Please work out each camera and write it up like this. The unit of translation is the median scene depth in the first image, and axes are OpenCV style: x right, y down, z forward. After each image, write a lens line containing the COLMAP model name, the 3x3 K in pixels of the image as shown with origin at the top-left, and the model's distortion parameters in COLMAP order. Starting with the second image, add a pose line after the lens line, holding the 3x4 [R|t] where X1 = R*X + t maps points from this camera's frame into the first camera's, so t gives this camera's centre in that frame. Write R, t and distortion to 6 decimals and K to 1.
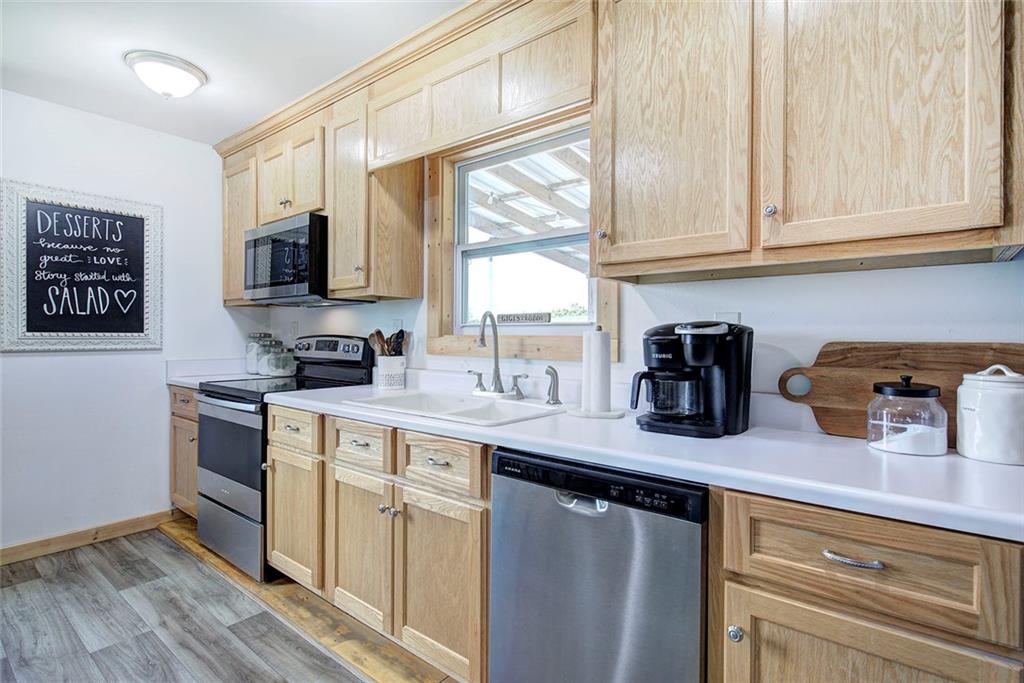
lens RADIAL K [[502.2, 0, 516.9], [0, 502.2, 340.5], [0, 0, 1]] dist [0.000297, -0.002319]
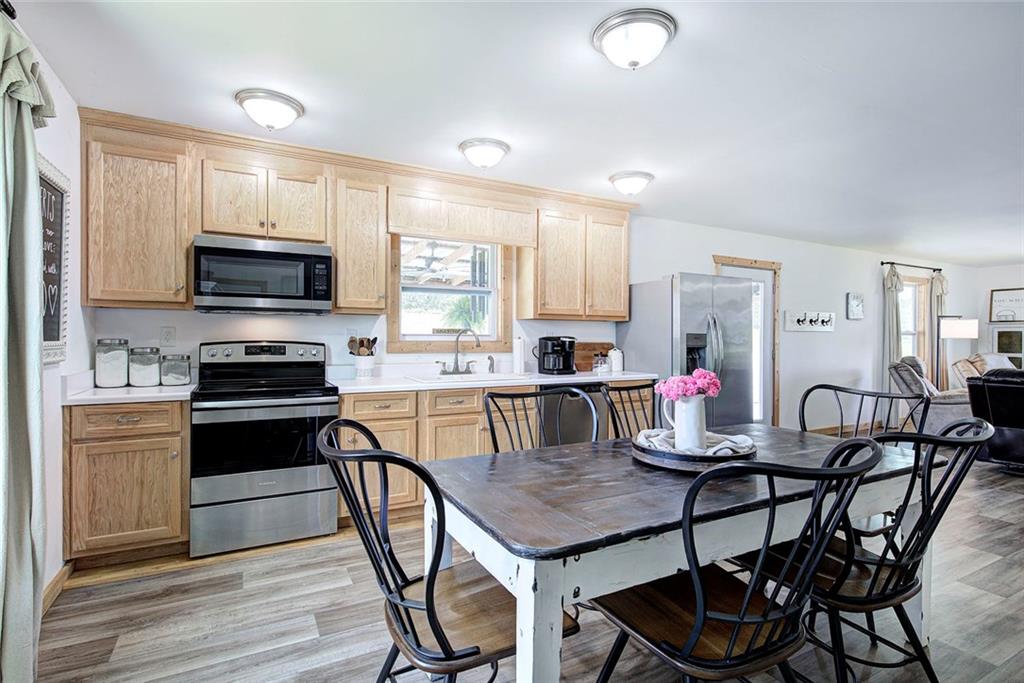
lens RADIAL K [[502.2, 0, 516.9], [0, 502.2, 340.5], [0, 0, 1]] dist [0.000297, -0.002319]
pose [[0.393686, -0.008983, 0.919201, -1.552181], [0.004503, 0.999959, 0.007844, -0.023988], [-0.919234, 0.001051, 0.393710, 0.061466]]
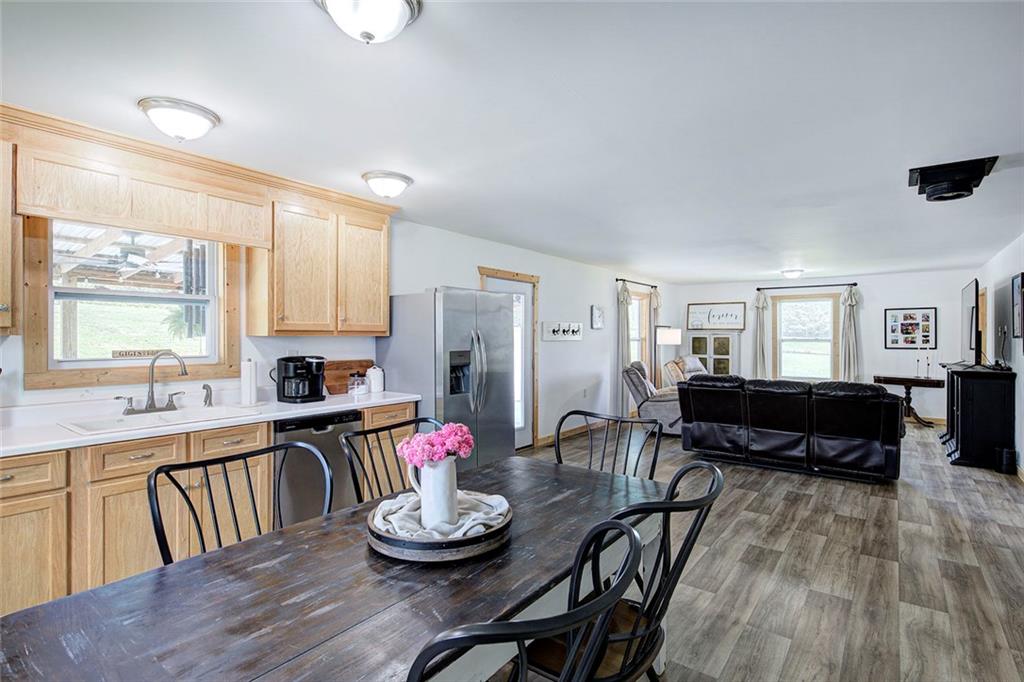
lens RADIAL K [[502.2, 0, 516.9], [0, 502.2, 340.0], [0, 0, 1]] dist [0.000297, -0.002319]
pose [[-0.033684, -0.012732, 0.999351, -1.360651], [0.003954, 0.999909, 0.012873, -0.091693], [-0.999425, 0.004385, -0.033630, 0.041790]]
